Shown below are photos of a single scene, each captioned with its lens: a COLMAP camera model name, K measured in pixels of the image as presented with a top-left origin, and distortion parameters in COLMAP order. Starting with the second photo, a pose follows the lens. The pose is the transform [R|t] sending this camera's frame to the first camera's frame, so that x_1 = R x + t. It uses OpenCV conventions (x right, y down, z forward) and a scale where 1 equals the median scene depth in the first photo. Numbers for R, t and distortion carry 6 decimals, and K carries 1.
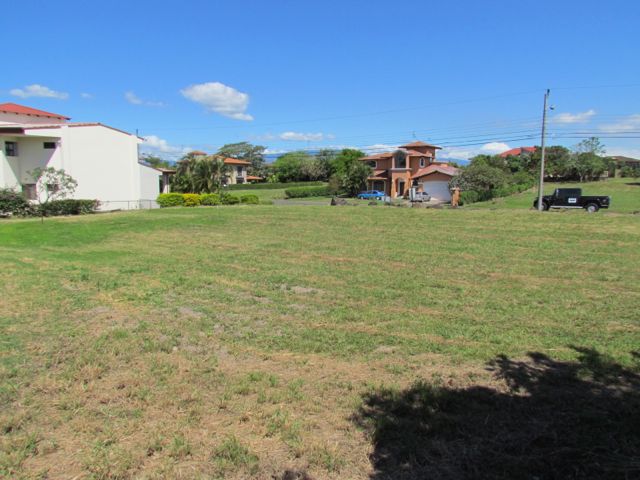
lens RADIAL K [[458.9, 0, 318.7], [0, 458.9, 242.1], [0, 0, 1]] dist [-0.023534, 0.016452]
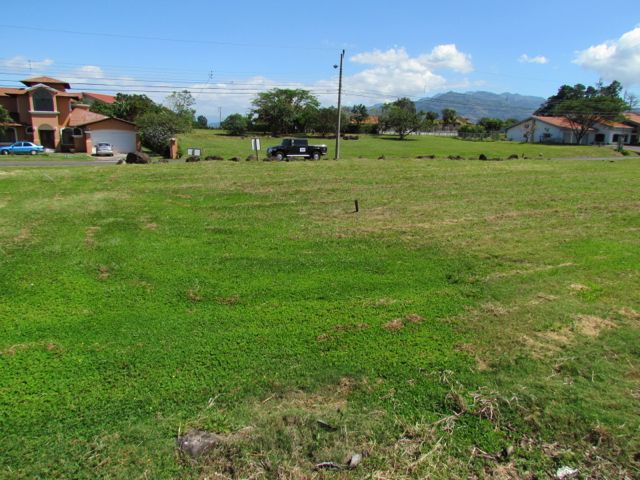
lens RADIAL K [[458.9, 0, 320.7], [0, 458.9, 239.2], [0, 0, 1]] dist [-0.023534, 0.016452]
pose [[0.486718, -0.185488, 0.853639, -0.342544], [0.097677, 0.982625, 0.157823, -0.036729], [-0.868081, 0.006566, 0.496379, 0.297961]]
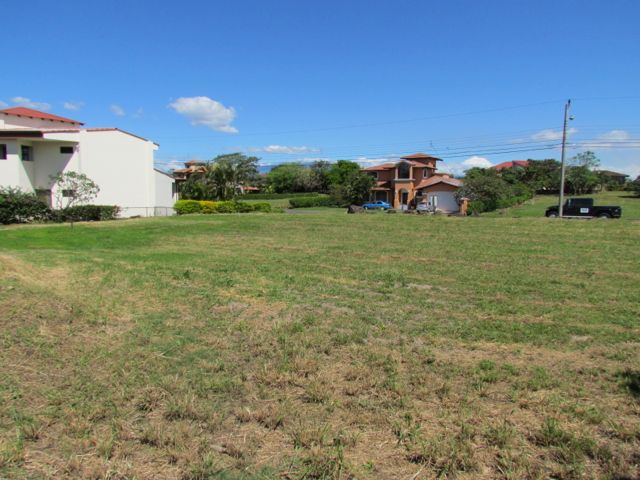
lens RADIAL K [[458.9, 0, 318.5], [0, 458.9, 241.3], [0, 0, 1]] dist [-0.023534, 0.016452]
pose [[0.999387, 0.003255, 0.034855, -0.053892], [-0.002221, 0.999557, -0.029677, 0.006940], [-0.034936, 0.029581, 0.998952, 0.006988]]
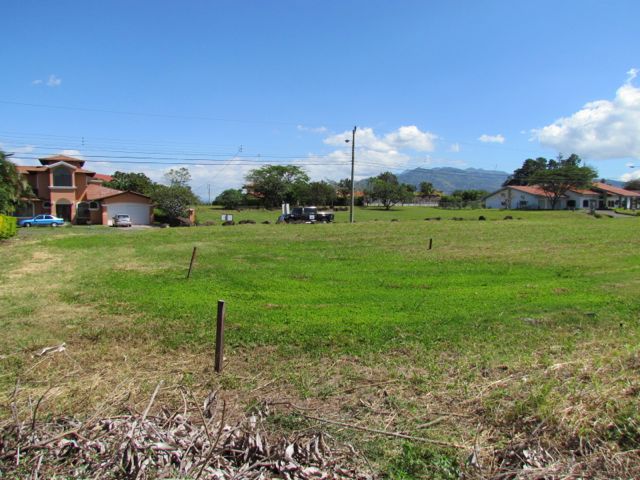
lens RADIAL K [[458.9, 0, 321.0], [0, 458.9, 240.9], [0, 0, 1]] dist [-0.023534, 0.016452]
pose [[0.437081, -0.059858, 0.897428, -0.415412], [0.122318, 0.992469, 0.006624, -0.025585], [-0.891066, 0.106876, 0.441111, 0.337874]]
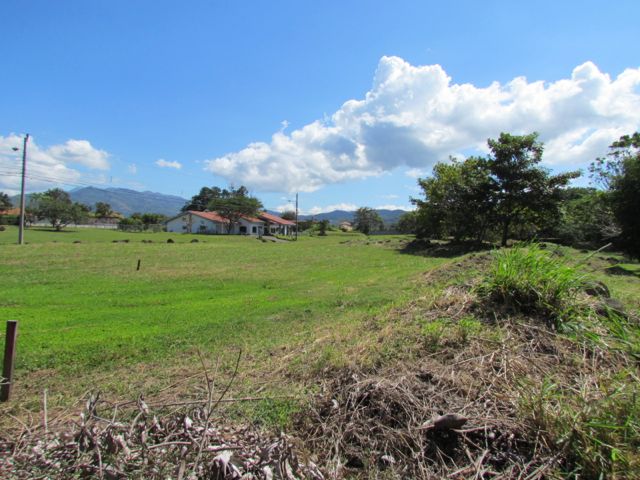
lens RADIAL K [[458.9, 0, 322.3], [0, 458.9, 241.1], [0, 0, 1]] dist [-0.023534, 0.016452]
pose [[-0.225404, -0.012466, 0.974186, -0.432295], [0.111437, 0.993026, 0.038492, -0.026503], [-0.967871, 0.117237, -0.222443, 0.355513]]
